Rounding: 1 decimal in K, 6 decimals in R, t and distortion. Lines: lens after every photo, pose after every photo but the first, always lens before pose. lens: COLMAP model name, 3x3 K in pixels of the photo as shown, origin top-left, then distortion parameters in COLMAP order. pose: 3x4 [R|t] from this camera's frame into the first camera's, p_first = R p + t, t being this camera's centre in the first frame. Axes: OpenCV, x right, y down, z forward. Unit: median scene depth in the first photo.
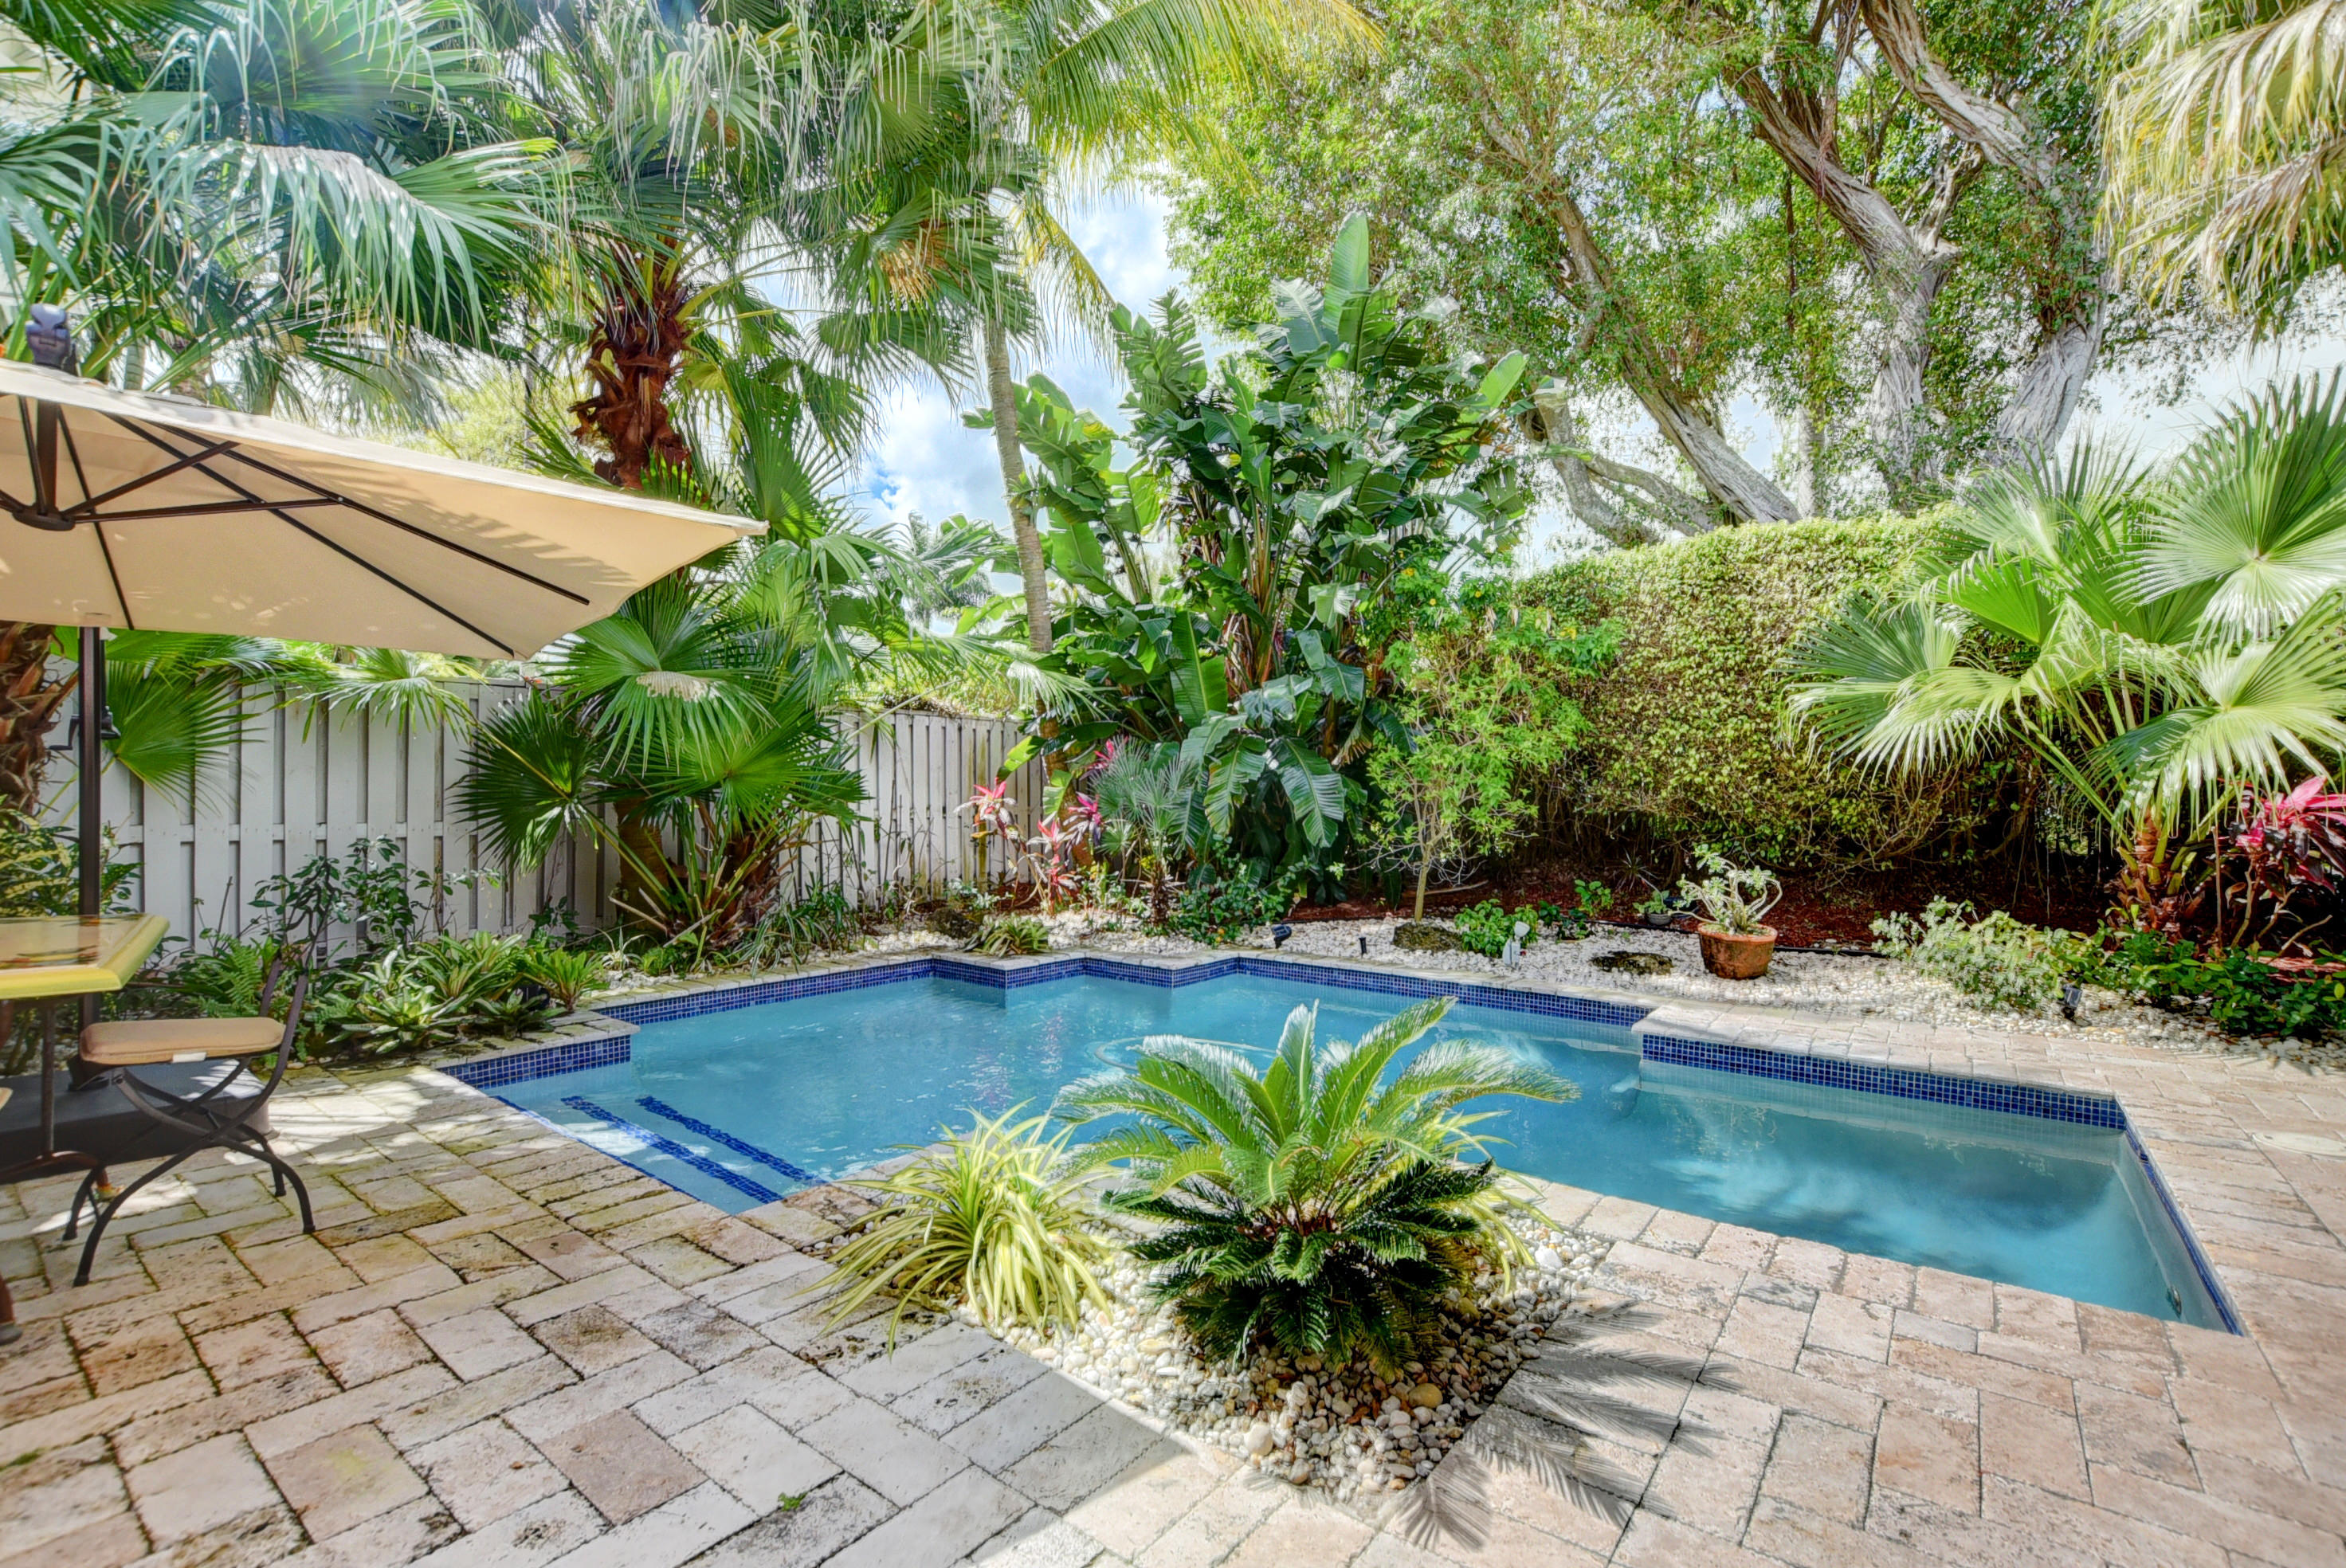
lens RADIAL K [[1019.1, 0, 1196.1], [0, 1019.1, 797.7], [0, 0, 1]] dist [-0.028817, 0.000135]
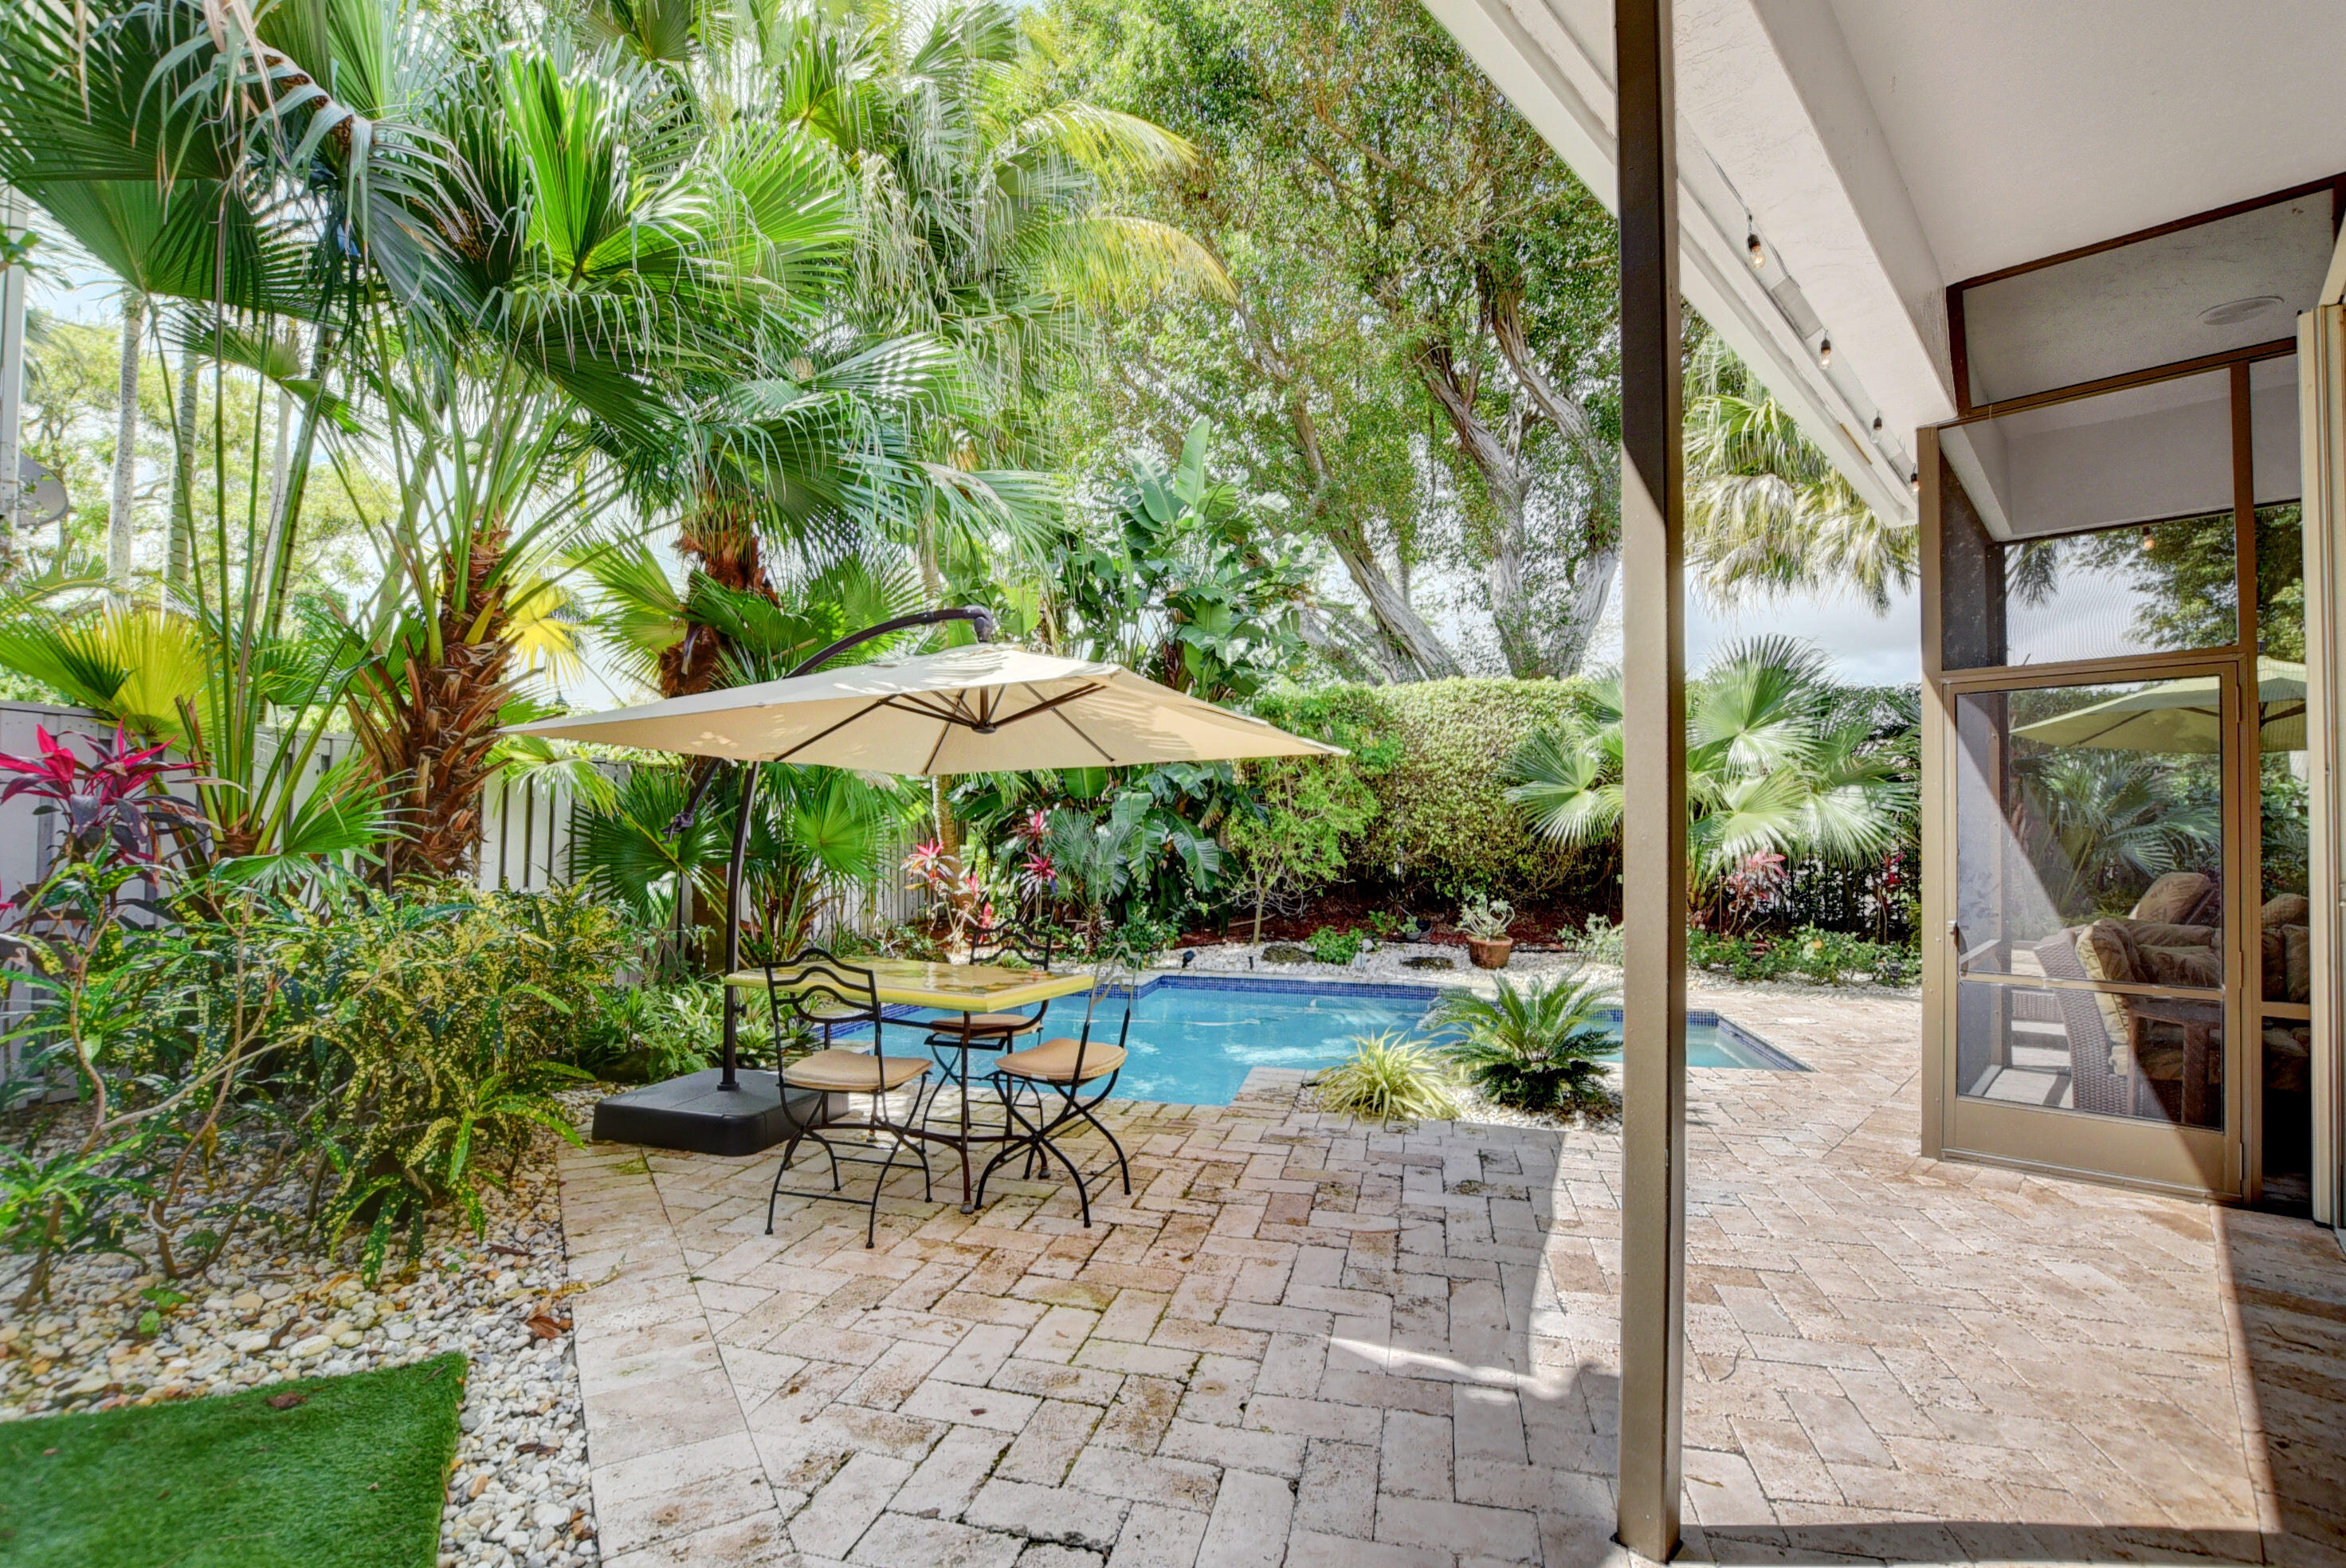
lens RADIAL K [[1030.7, 0, 1177.1], [0, 1030.7, 800.6], [0, 0, 1]] dist [-0.028161, 0.001920]
pose [[0.914891, 0.014342, 0.403447, -0.544884], [-0.000980, 0.999445, -0.033306, -0.031244], [-0.403700, 0.030076, 0.914397, -0.280906]]
